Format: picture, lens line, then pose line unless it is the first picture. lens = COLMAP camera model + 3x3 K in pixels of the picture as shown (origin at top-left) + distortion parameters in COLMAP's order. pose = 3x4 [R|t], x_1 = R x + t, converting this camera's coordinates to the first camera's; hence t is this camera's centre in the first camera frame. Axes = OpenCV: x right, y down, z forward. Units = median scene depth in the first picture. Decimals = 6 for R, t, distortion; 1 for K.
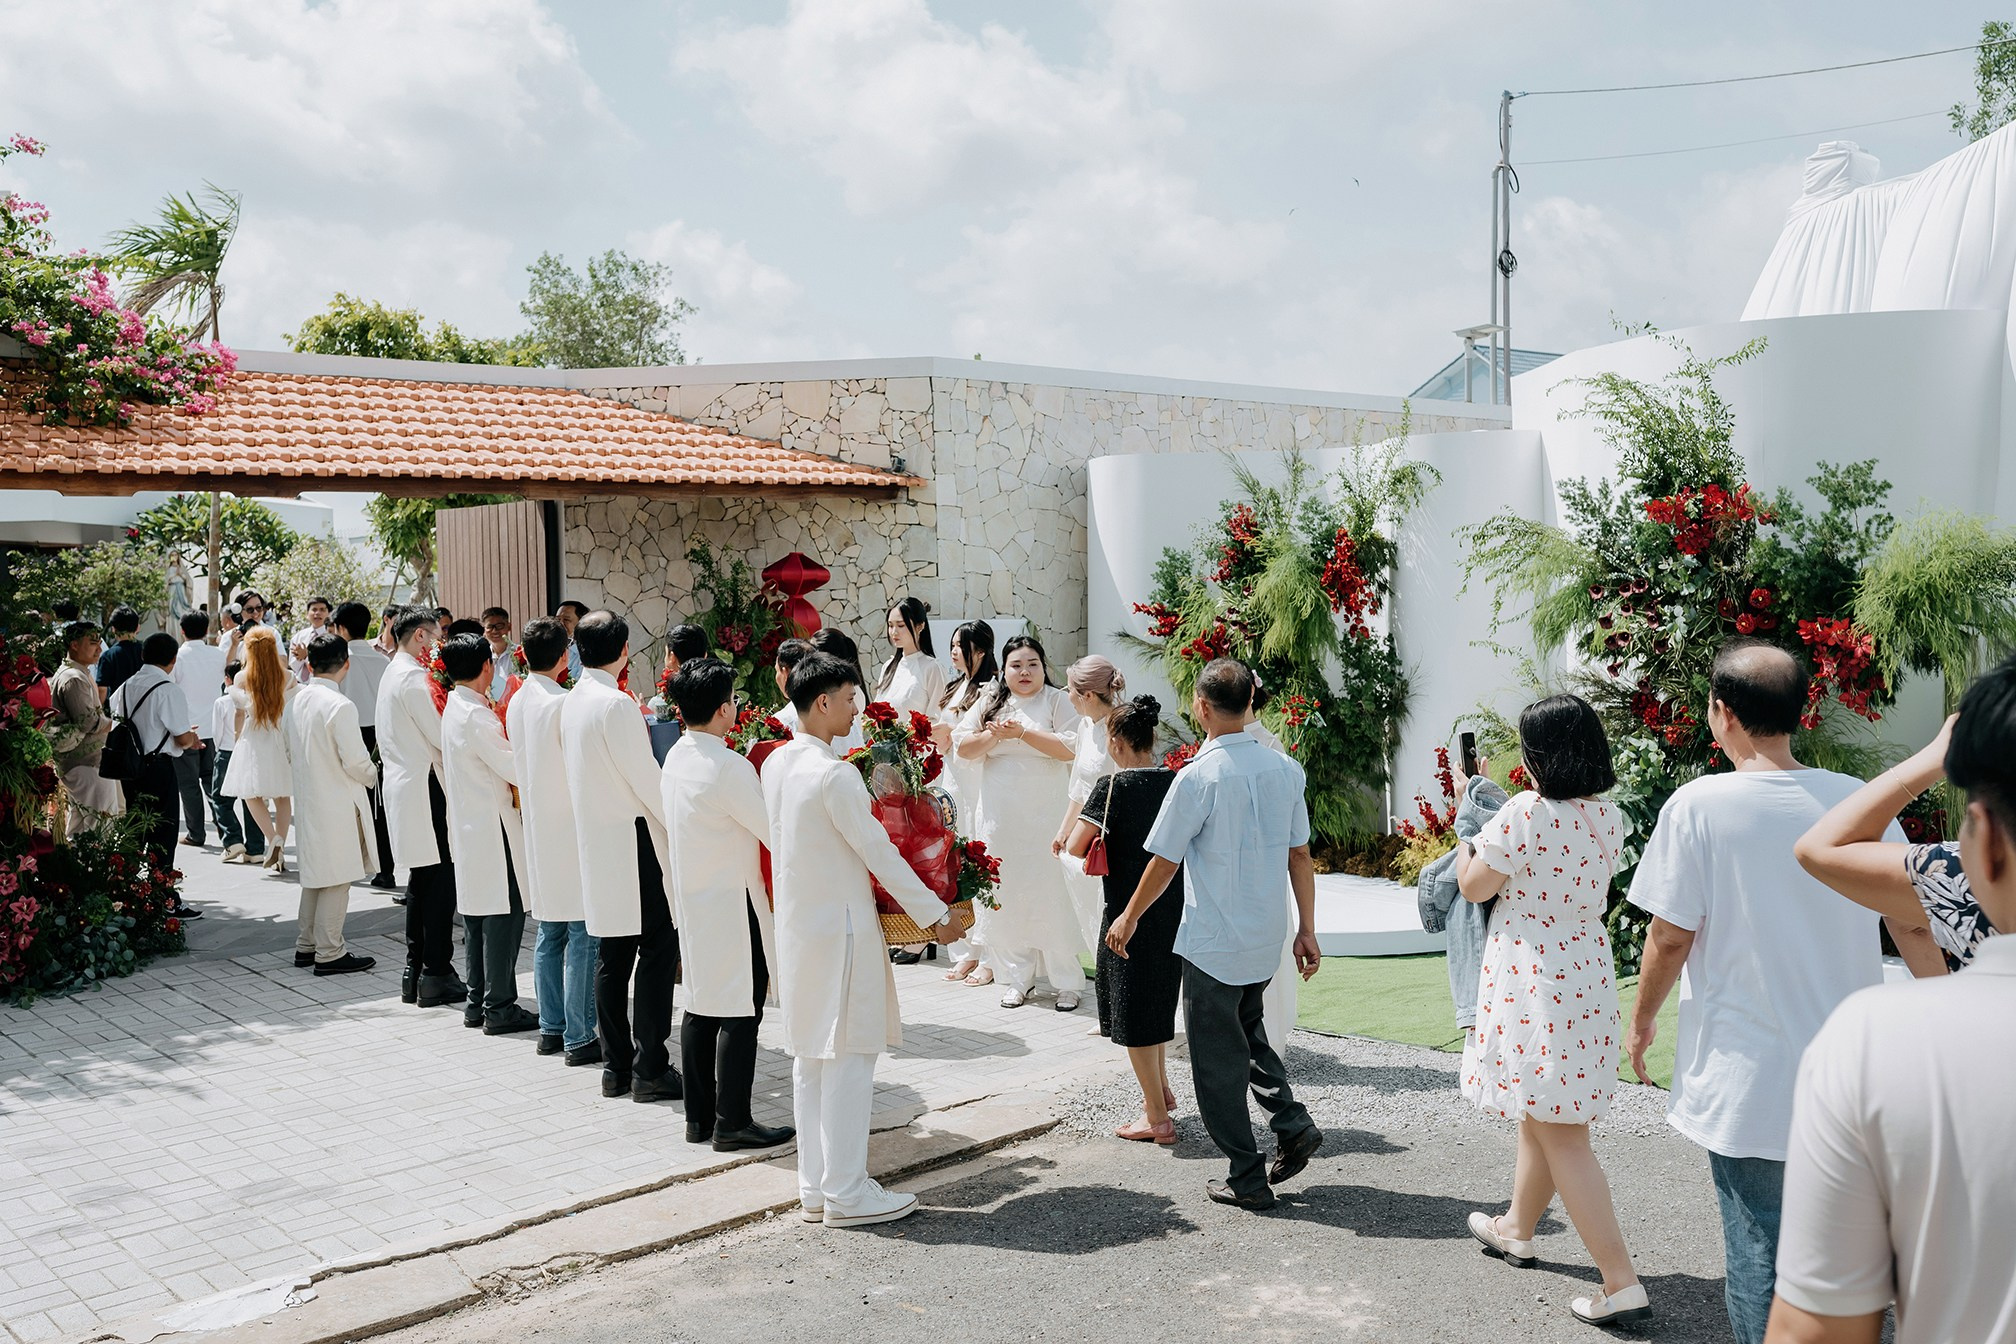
lens RADIAL K [[2000.0, 0, 1008.0], [0, 2000.0, 672.0], [0, 0, 1]] dist [-0.008218, -0.029105]
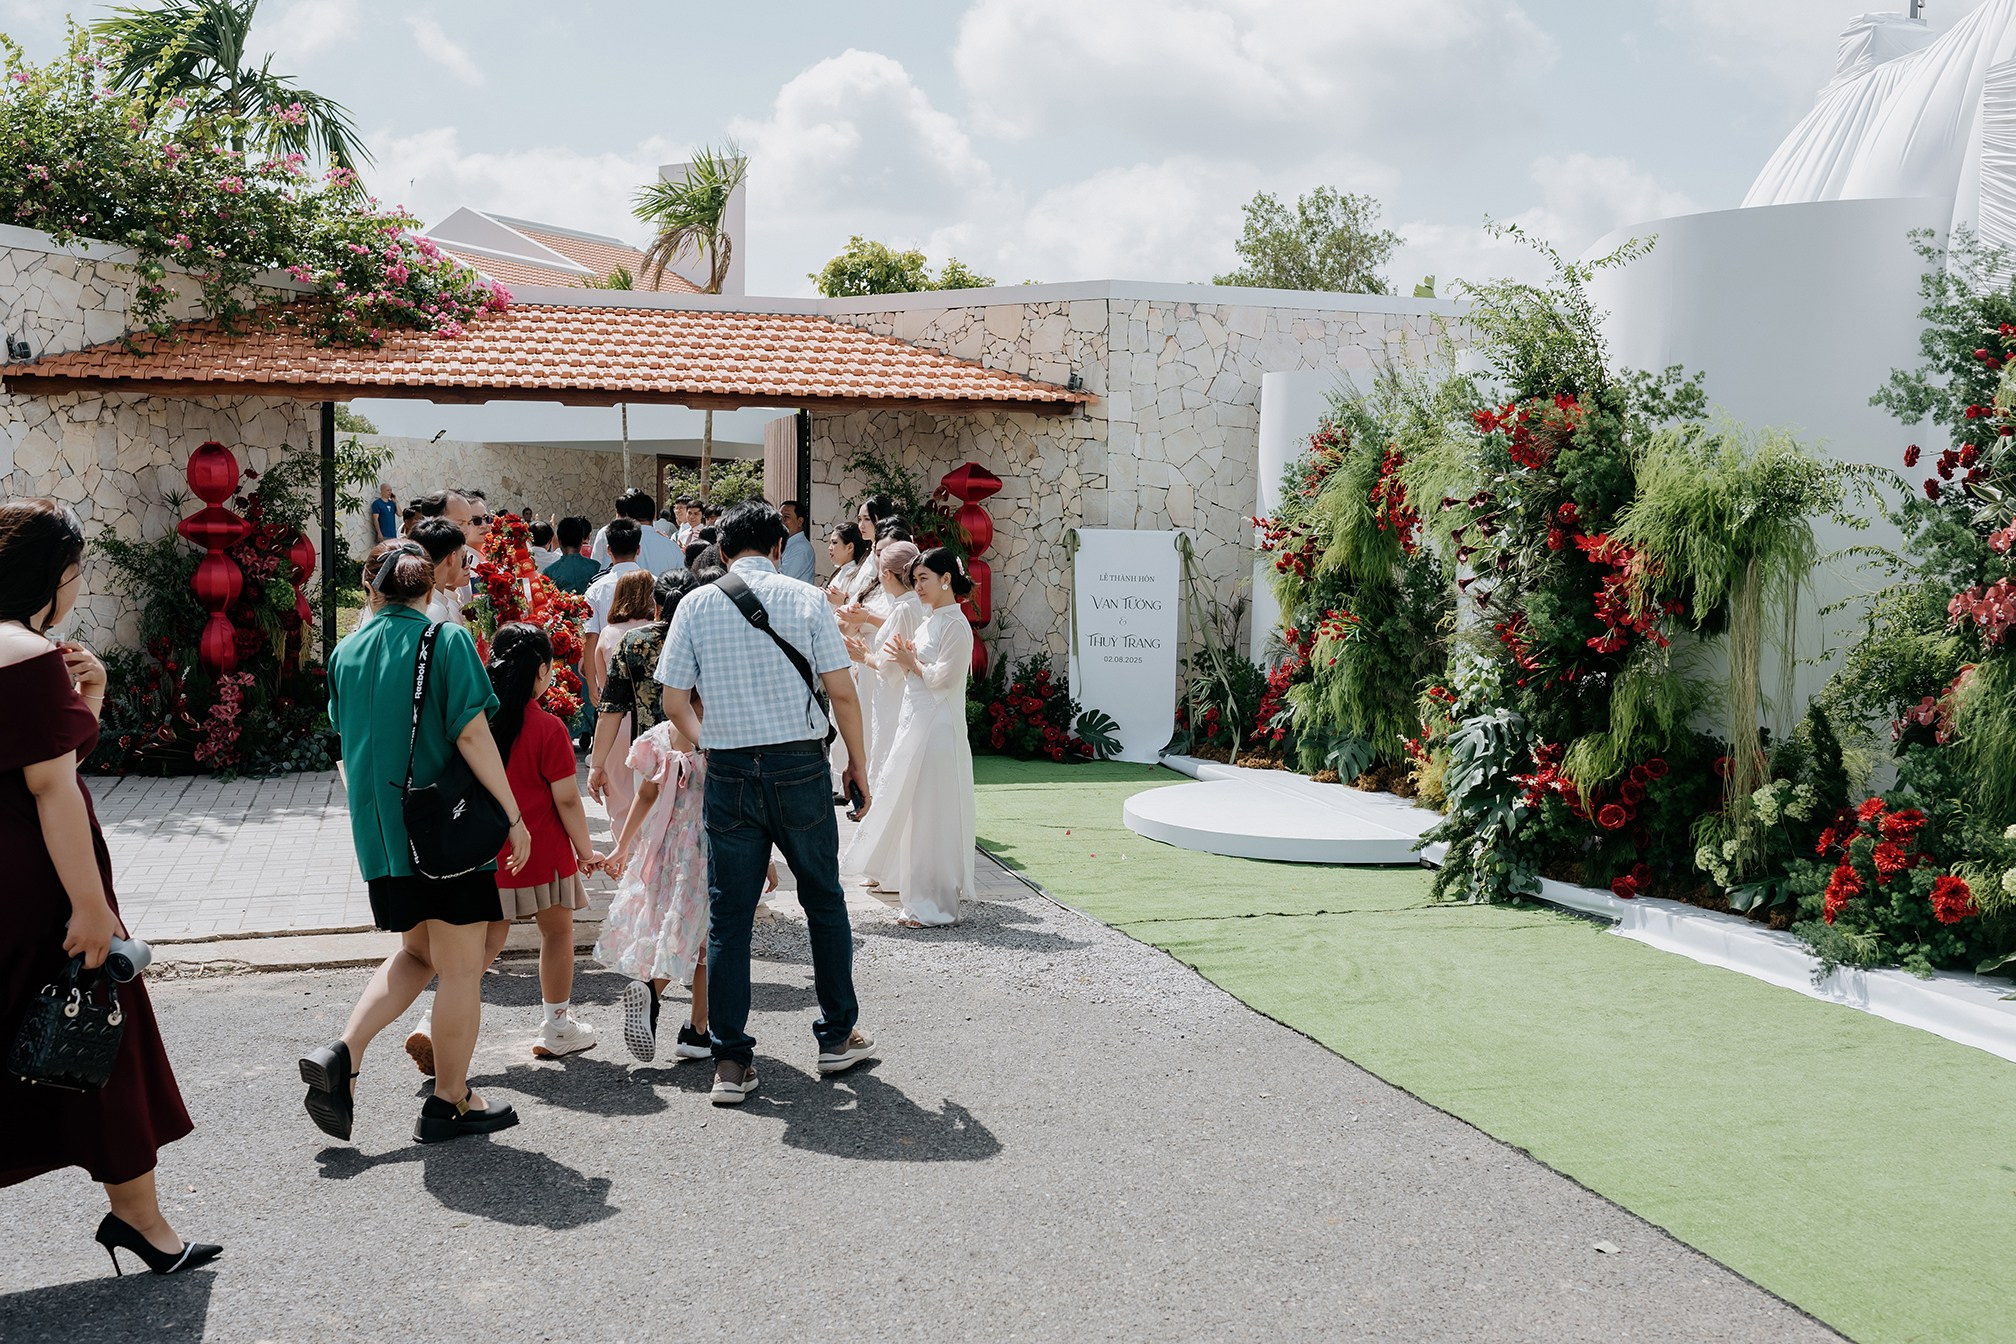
lens RADIAL K [[2035.1, 0, 1008.0], [0, 2035.1, 672.0], [0, 0, 1]] dist [-0.012148, 0.000961]
pose [[0.897935, 0.061310, -0.435837, 0.393159], [-0.049935, 0.998048, 0.037518, 0.011507], [0.437286, -0.011926, 0.899243, 0.006898]]
